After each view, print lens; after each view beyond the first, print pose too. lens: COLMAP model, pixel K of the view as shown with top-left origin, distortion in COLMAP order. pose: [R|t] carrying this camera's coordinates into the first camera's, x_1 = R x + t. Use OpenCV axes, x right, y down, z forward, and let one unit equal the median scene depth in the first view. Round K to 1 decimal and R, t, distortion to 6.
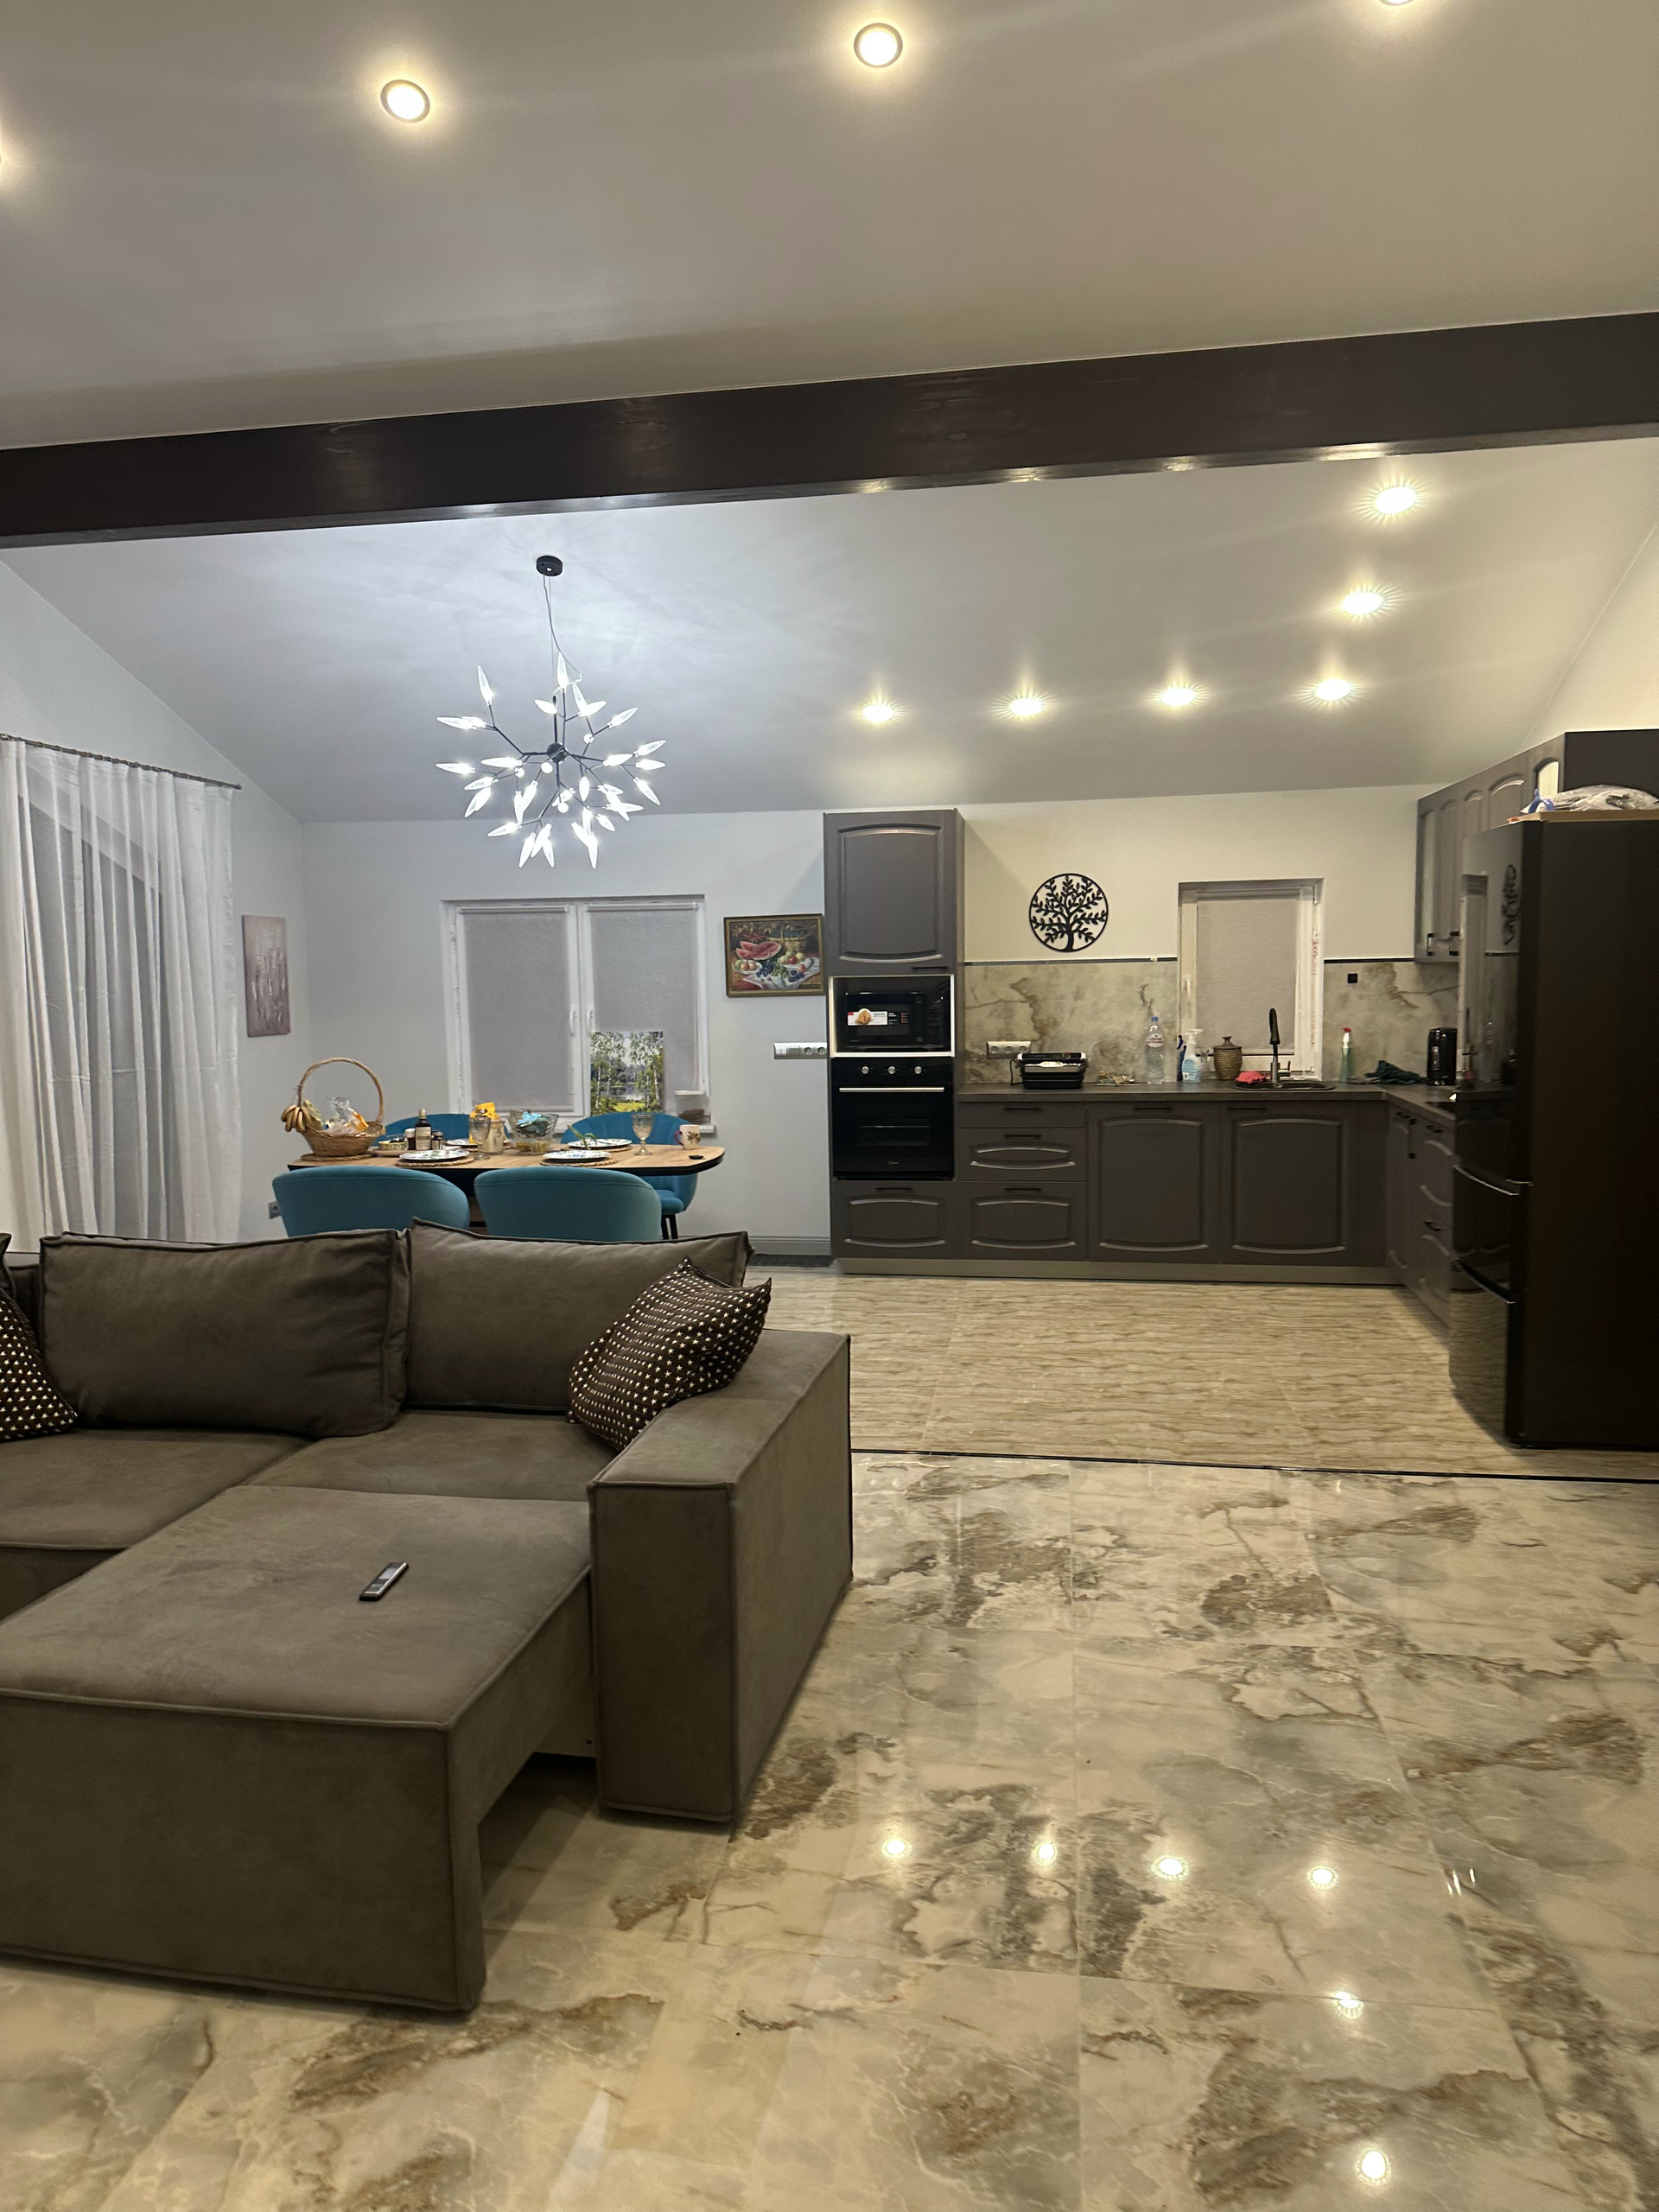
lens RADIAL K [[1528.8, 0, 815.0], [0, 1528.8, 1113.4], [0, 0, 1]] dist [0.085992, -0.096219]
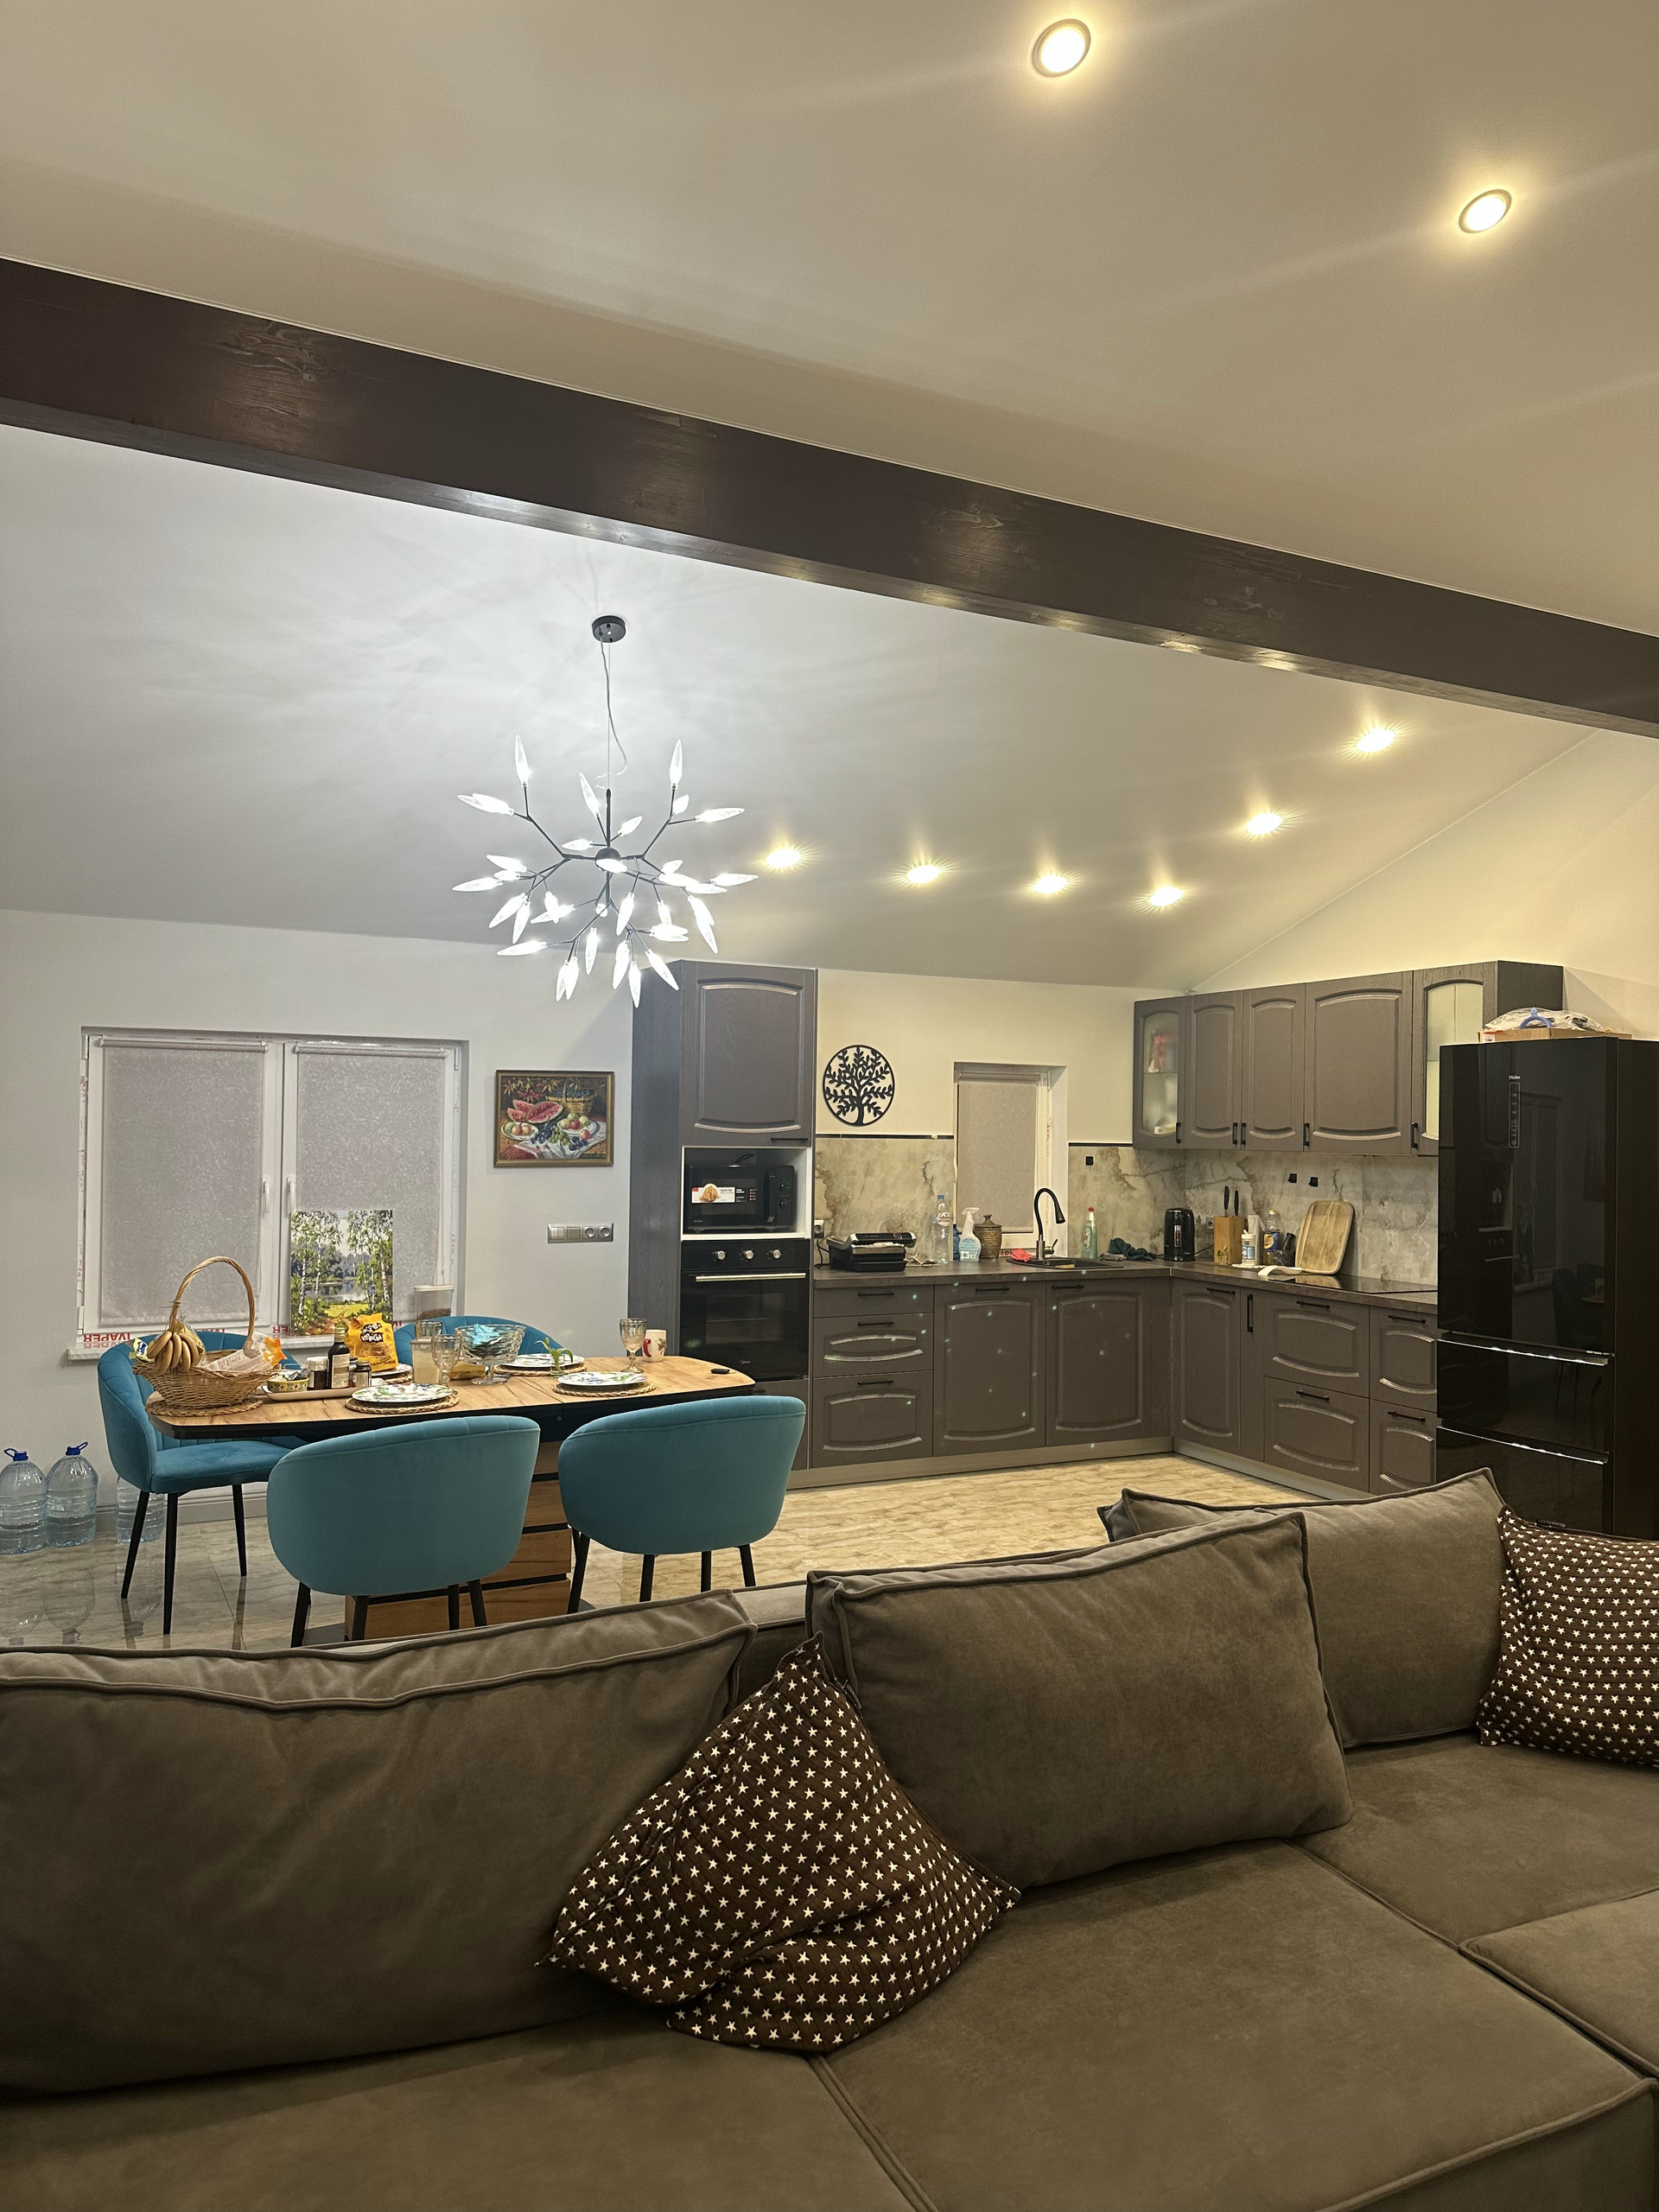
lens RADIAL K [[1528.8, 0, 816.6], [0, 1528.8, 1095.3], [0, 0, 1]] dist [0.085992, -0.096219]
pose [[0.809390, 0.042347, 0.585743, -0.505477], [0.029442, 0.993217, -0.112488, -0.022301], [-0.586533, 0.108292, 0.802653, 0.309147]]
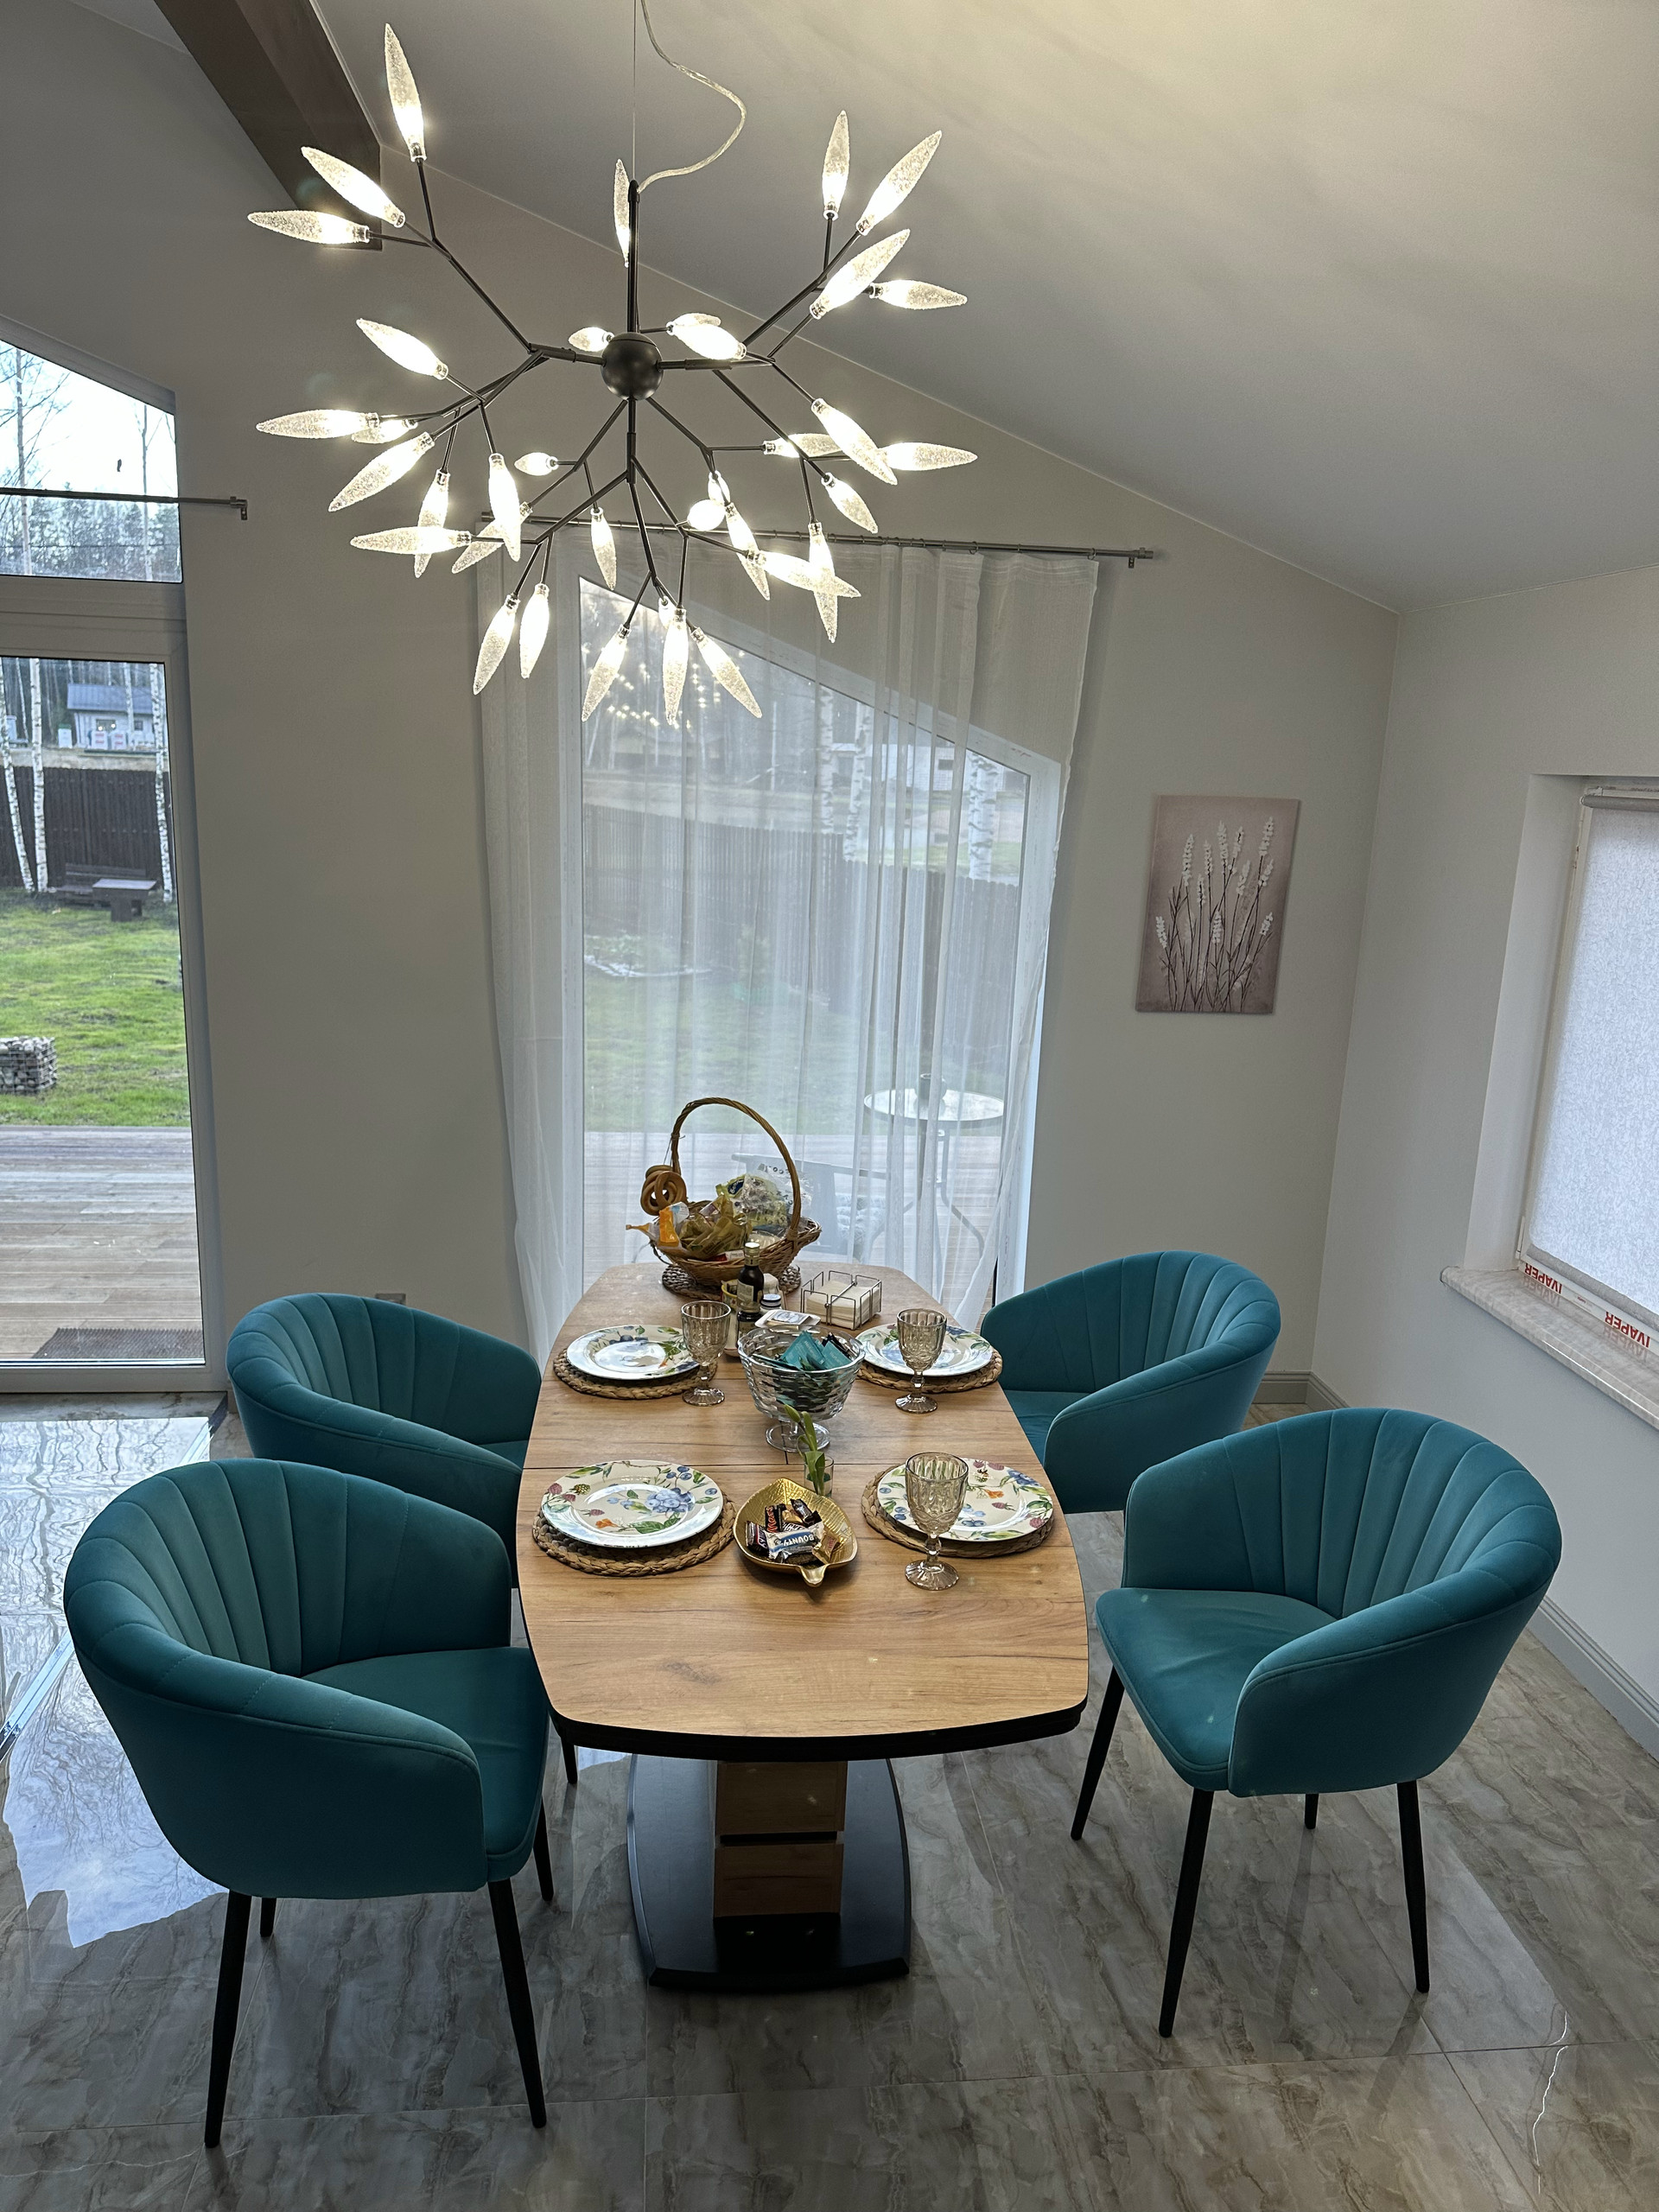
lens RADIAL K [[1528.8, 0, 820.4], [0, 1528.8, 1110.0], [0, 0, 1]] dist [0.085992, -0.096219]
pose [[0.248722, 0.240613, -0.938213, 0.182760], [-0.130067, 0.968176, 0.213817, -0.149347], [0.959802, 0.068849, 0.272102, 0.910769]]
